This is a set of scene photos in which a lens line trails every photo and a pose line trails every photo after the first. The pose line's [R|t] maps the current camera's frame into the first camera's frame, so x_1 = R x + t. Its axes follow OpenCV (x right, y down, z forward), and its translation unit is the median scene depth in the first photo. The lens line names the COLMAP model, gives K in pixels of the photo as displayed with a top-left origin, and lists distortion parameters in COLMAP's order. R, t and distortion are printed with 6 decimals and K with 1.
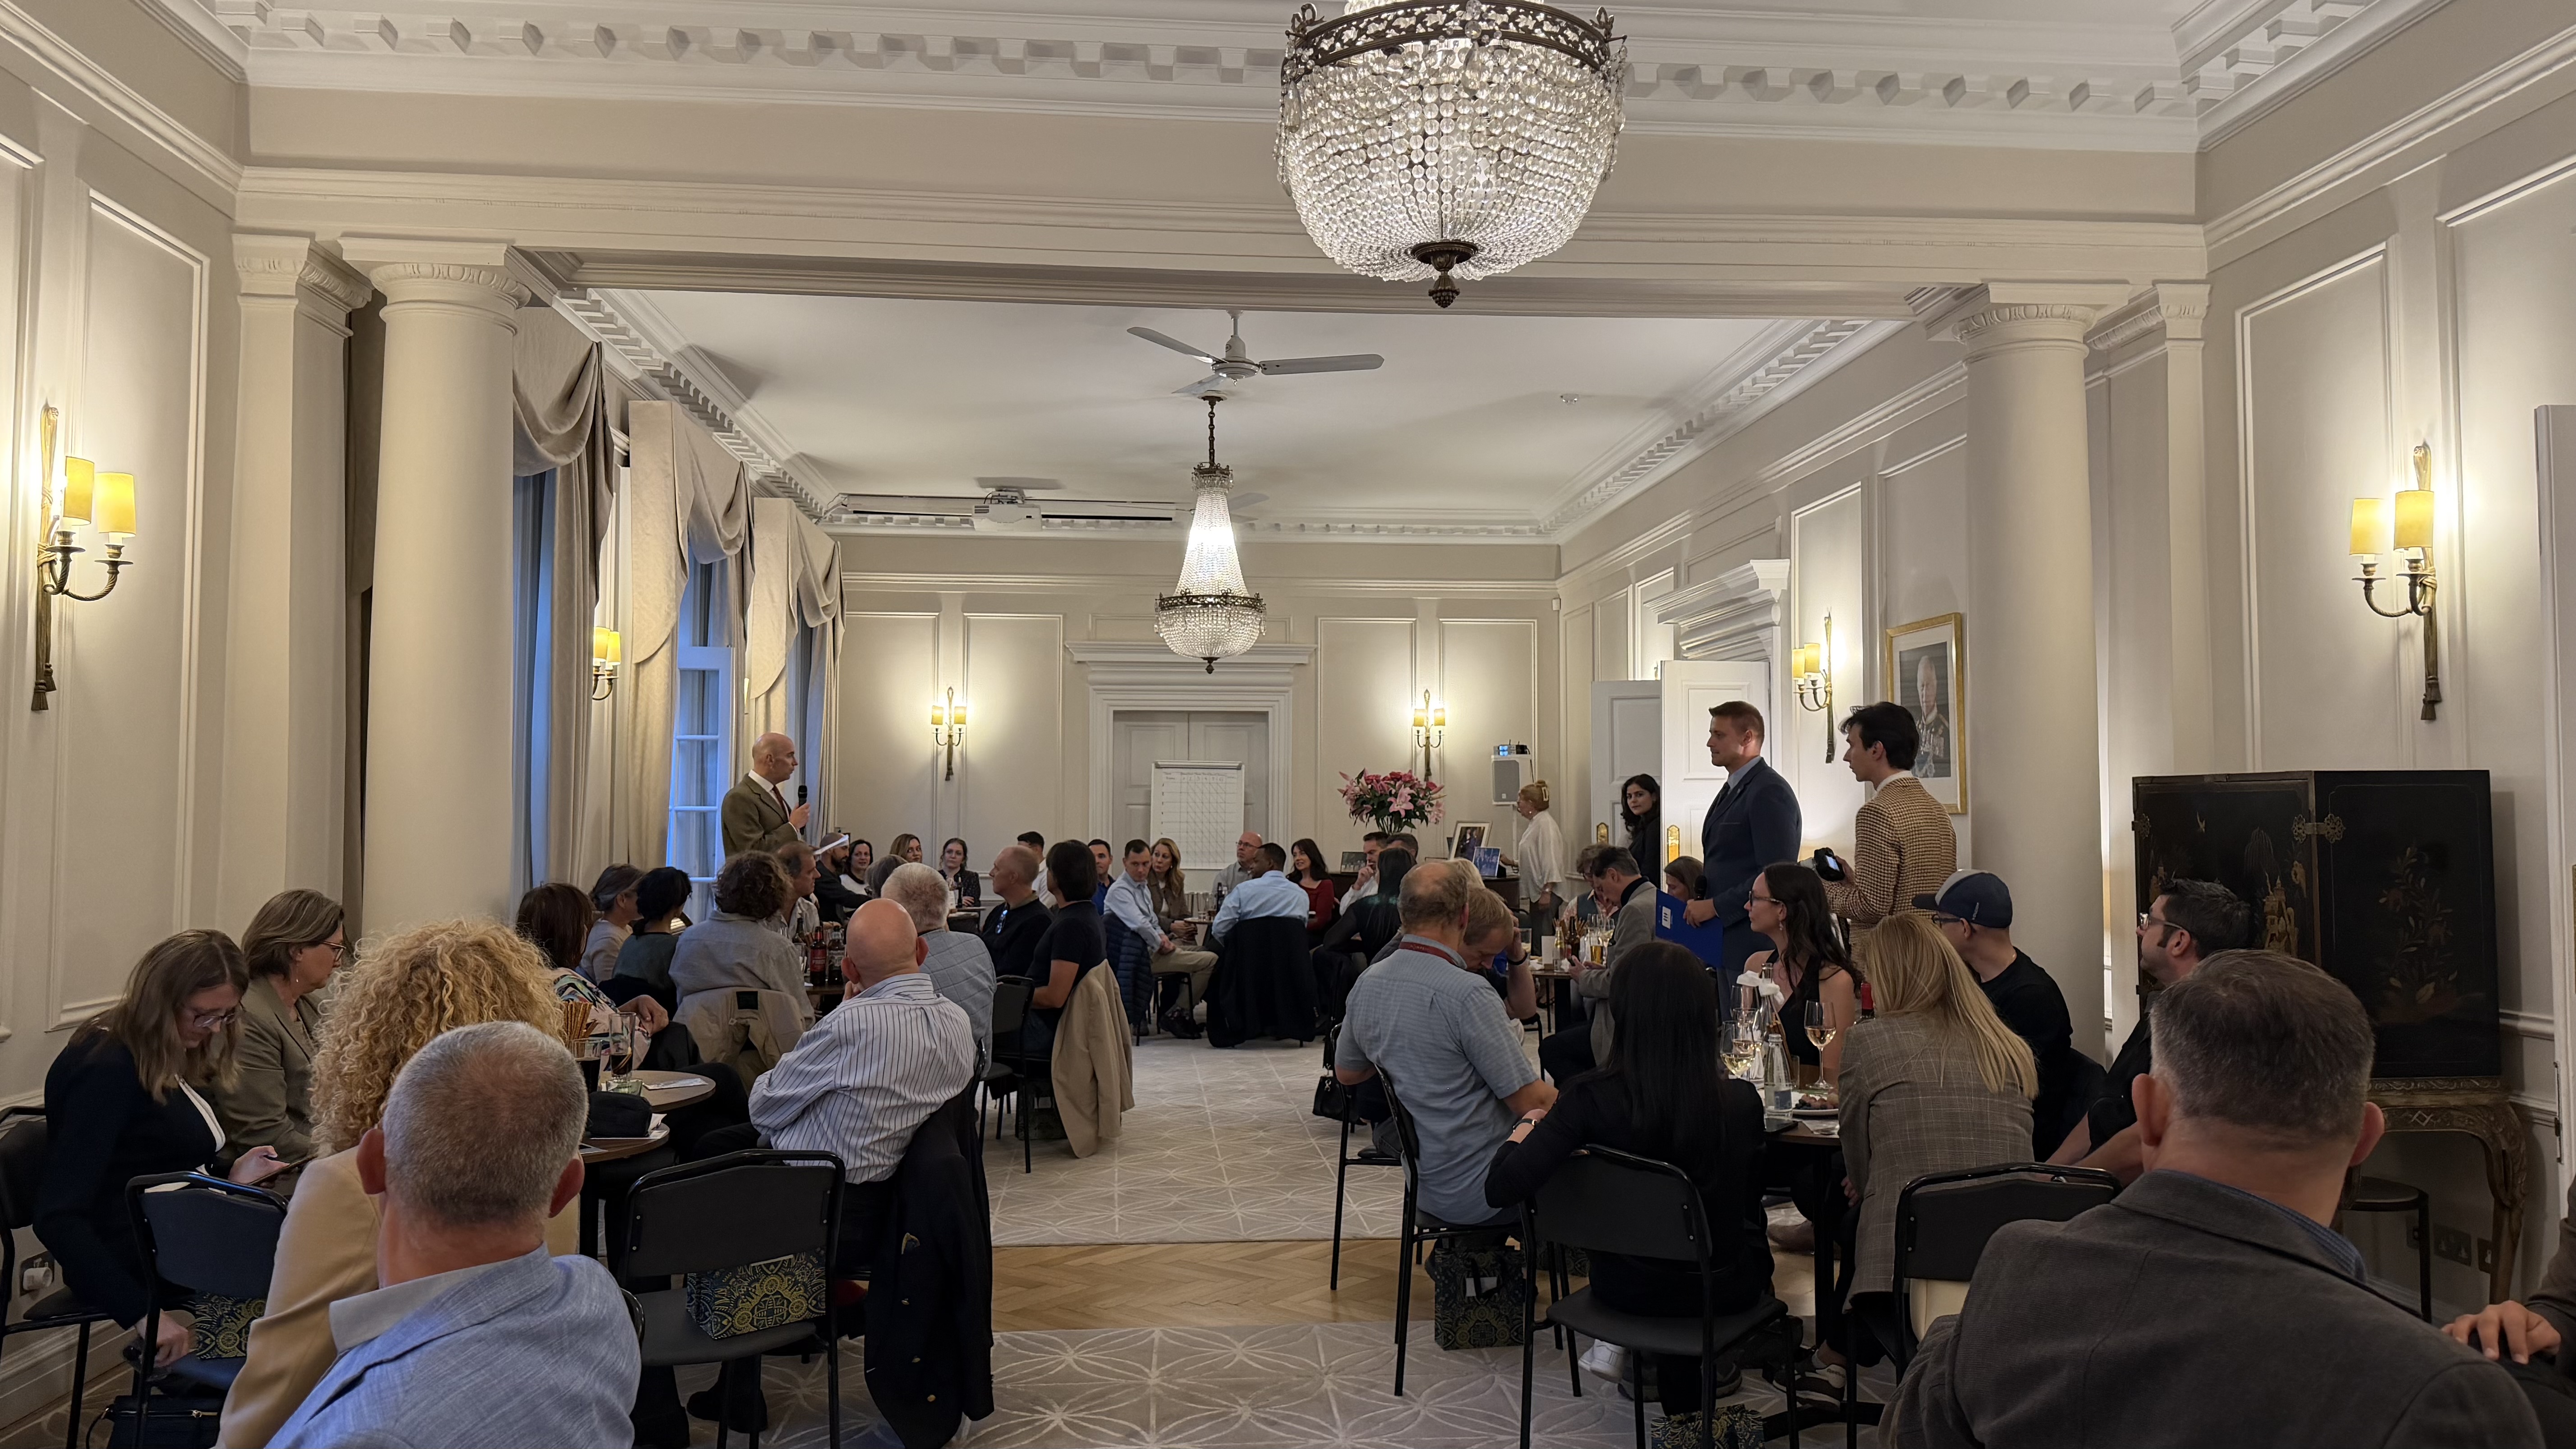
lens RADIAL K [[1775.9, 0, 1297.9], [0, 1775.9, 733.6], [0, 0, 1]] dist [0.093730, -0.126506]
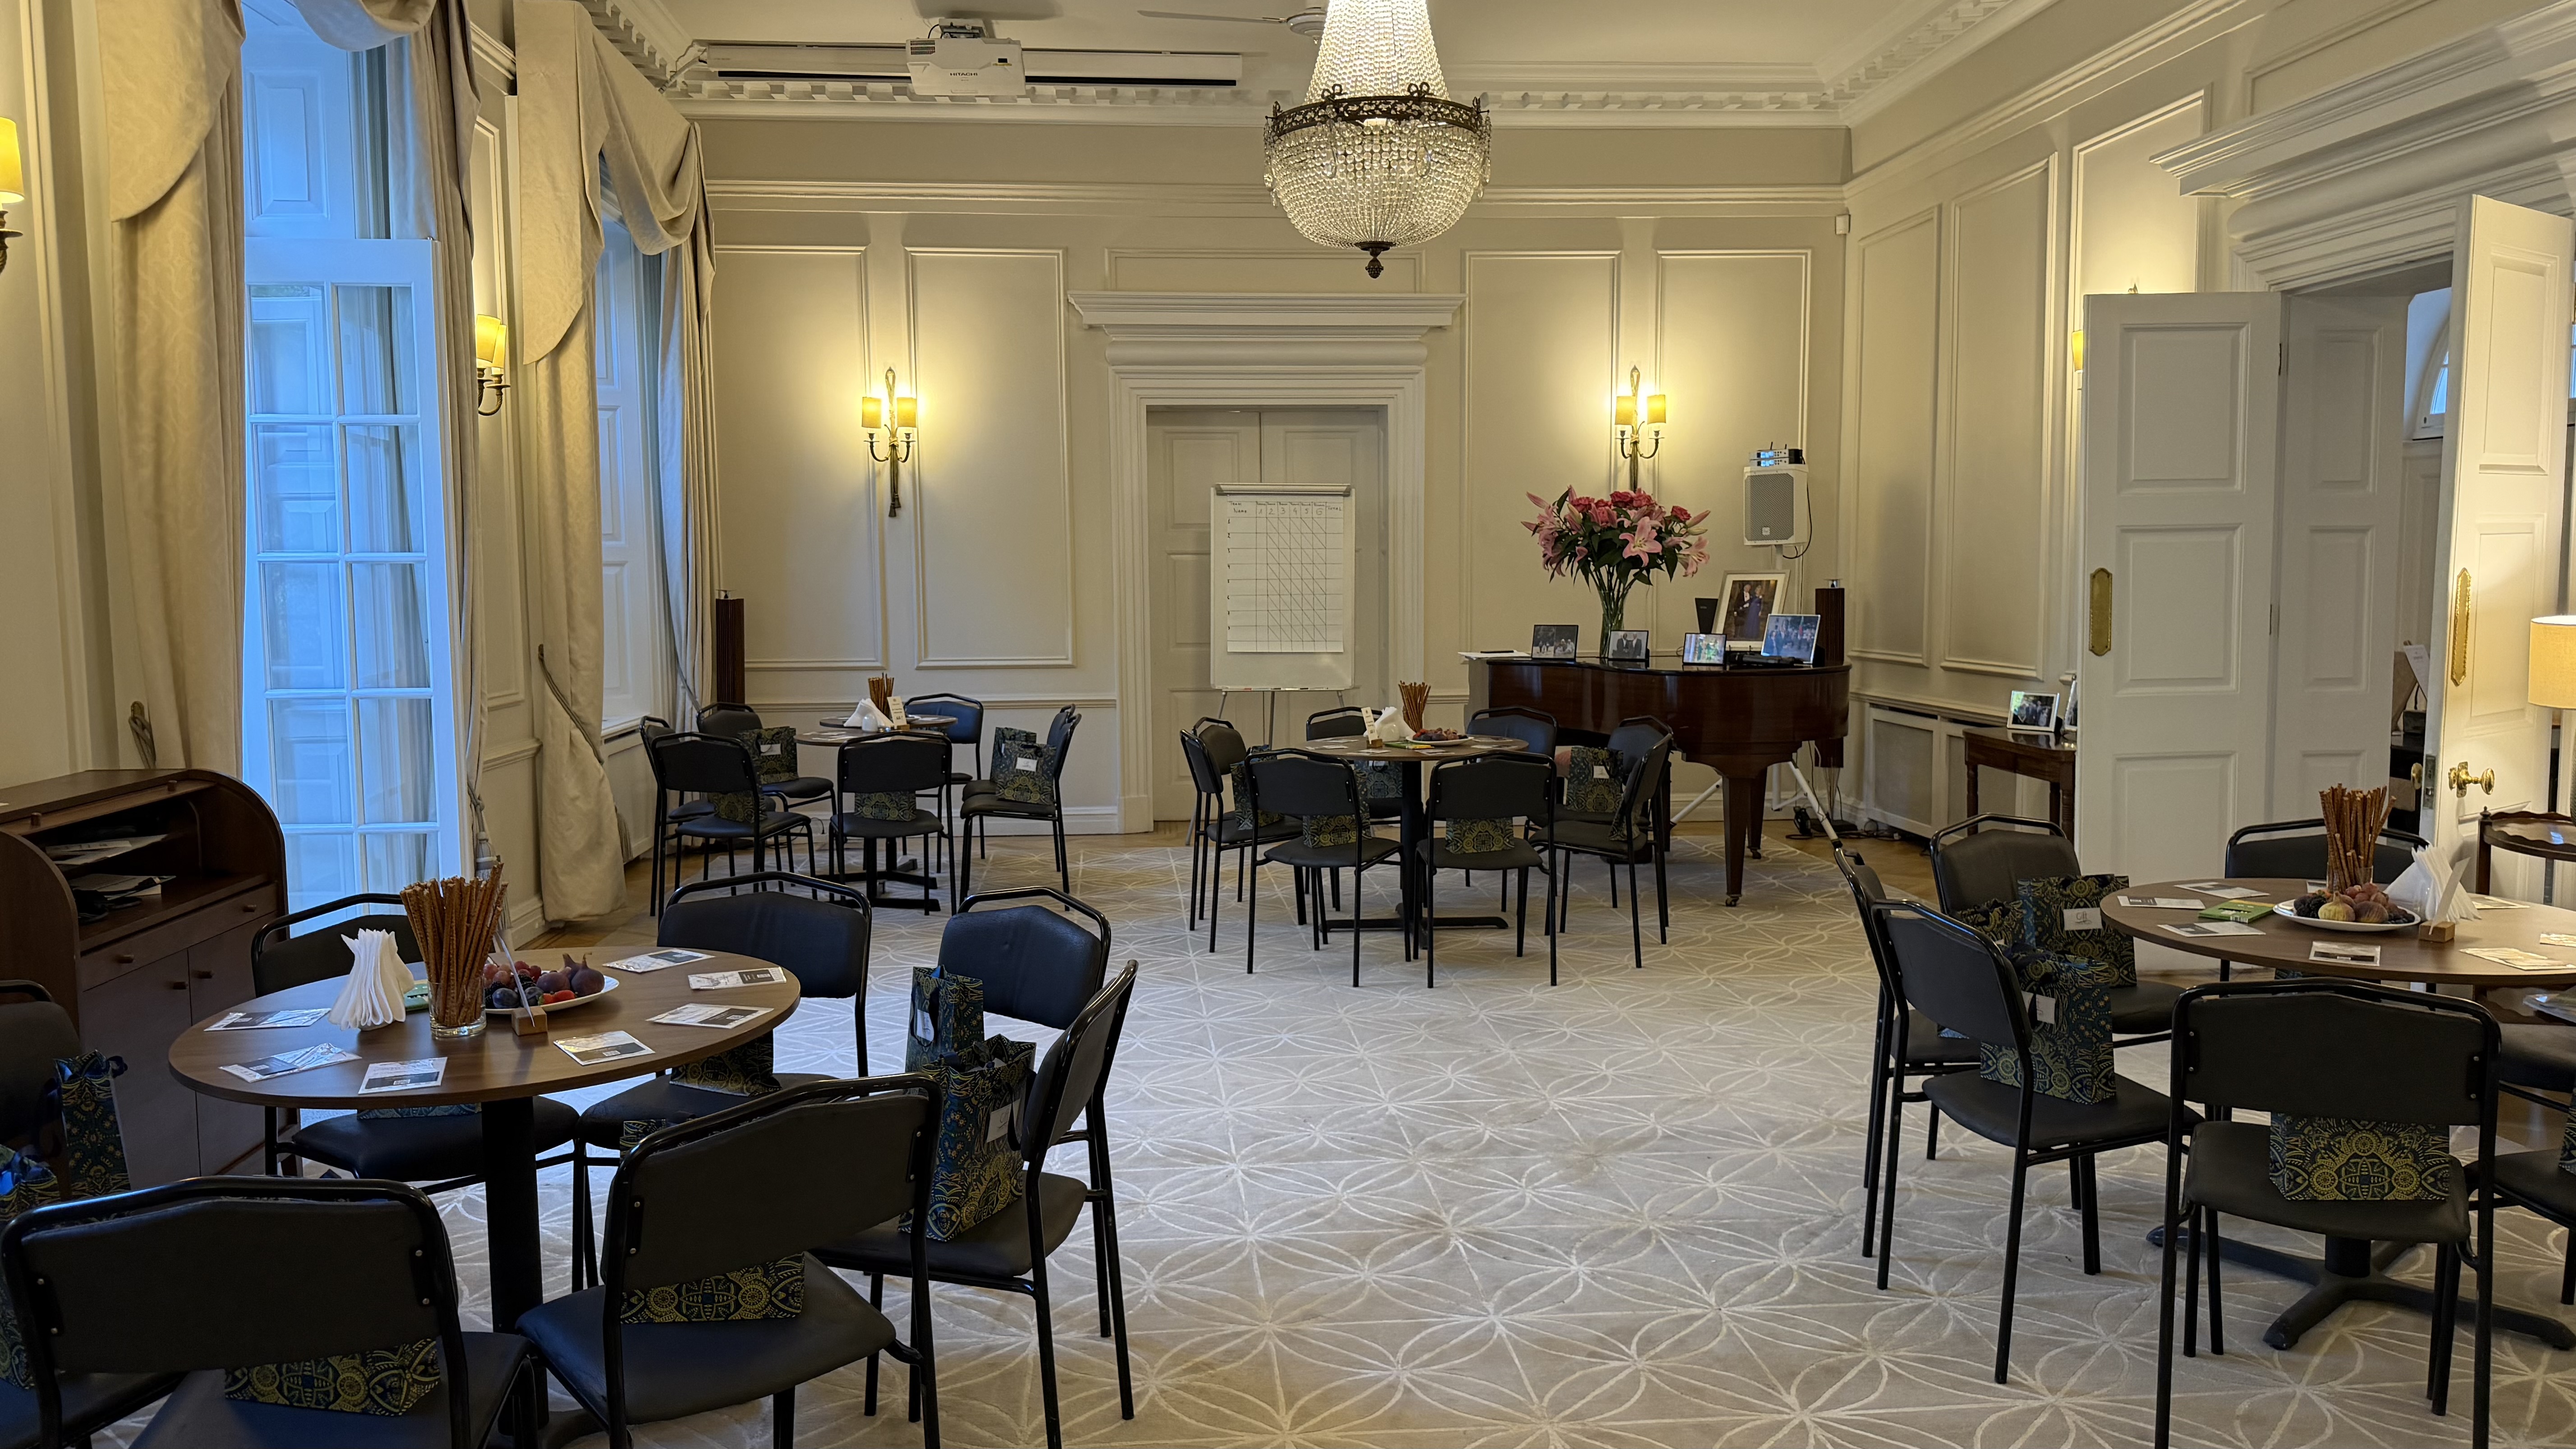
lens RADIAL K [[1775.9, 0, 1297.9], [0, 1775.9, 733.6], [0, 0, 1]] dist [0.093730, -0.126506]
pose [[0.999941, -0.010438, 0.003018, -0.101779], [0.009930, 0.990658, 0.136004, 0.033998], [-0.004410, -0.135966, 0.990704, 0.672837]]
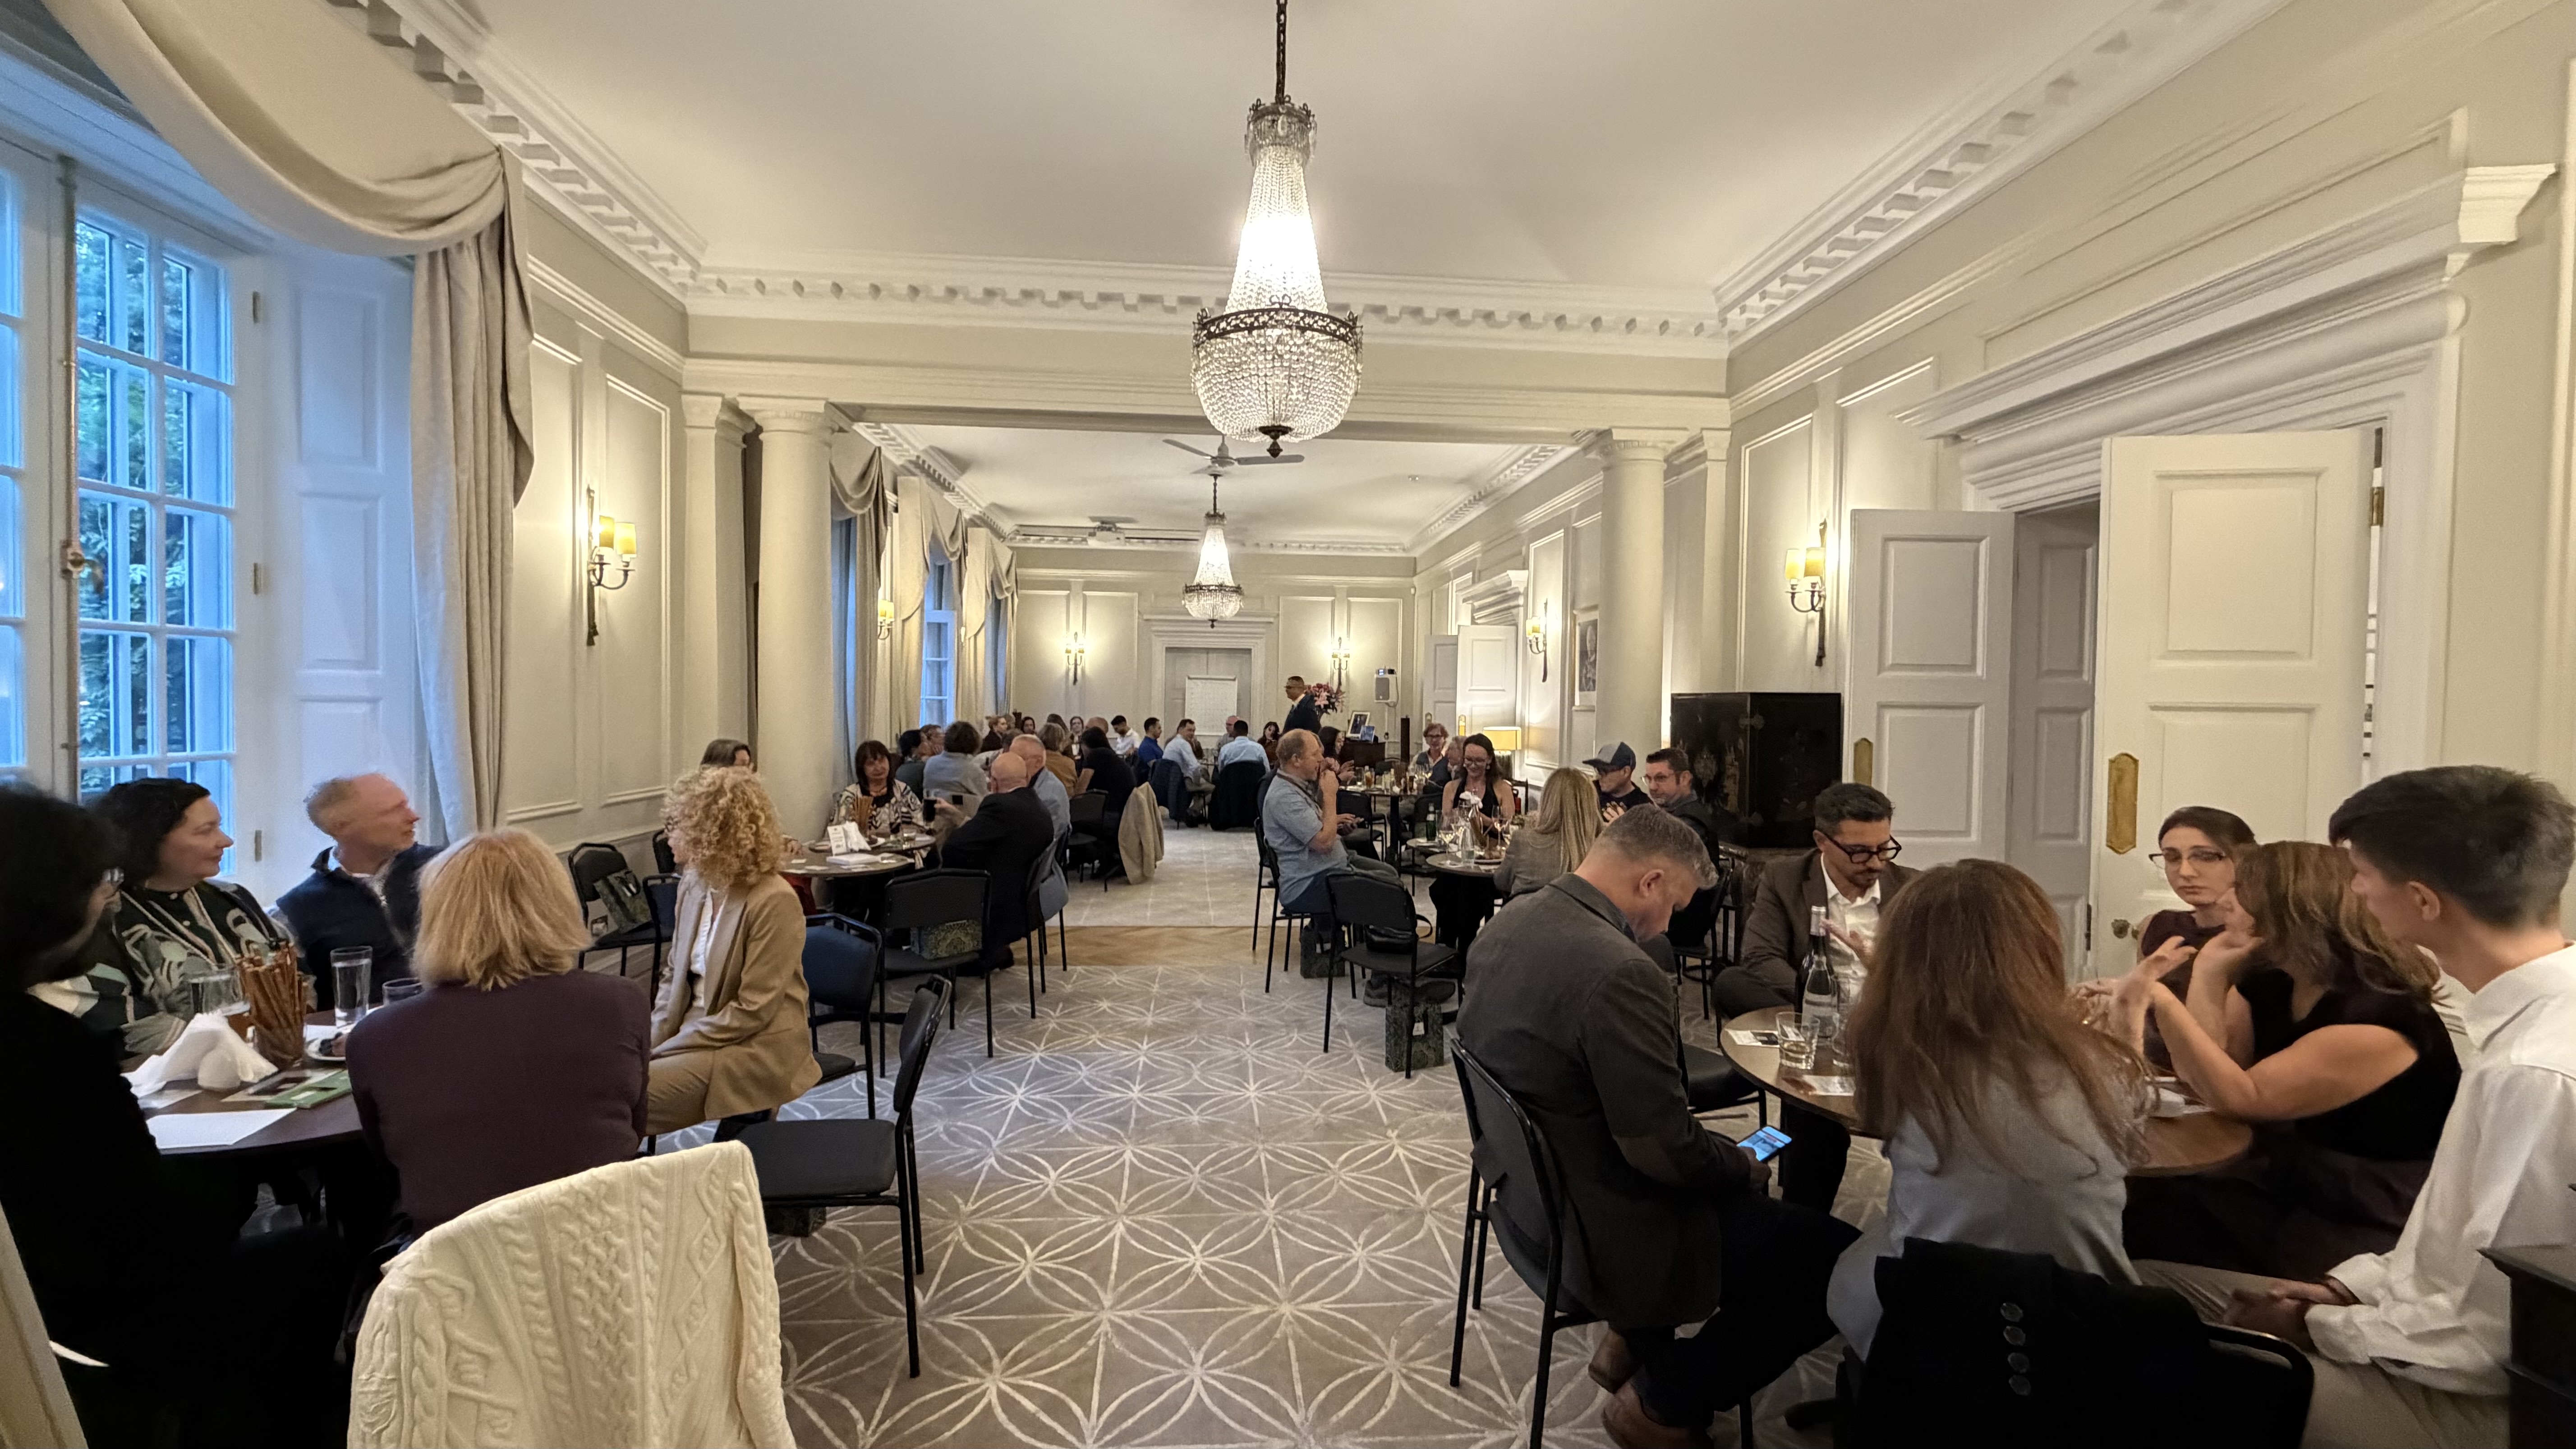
lens RADIAL K [[1013.2, 0, 1277.9], [0, 1013.2, 730.1], [0, 0, 1]] dist [0.001250, 0.000027]
pose [[0.999854, 0.014411, -0.009162, 0.039264], [-0.013729, 0.997411, 0.070589, -0.005423], [0.010155, -0.070453, 0.997463, -0.062731]]
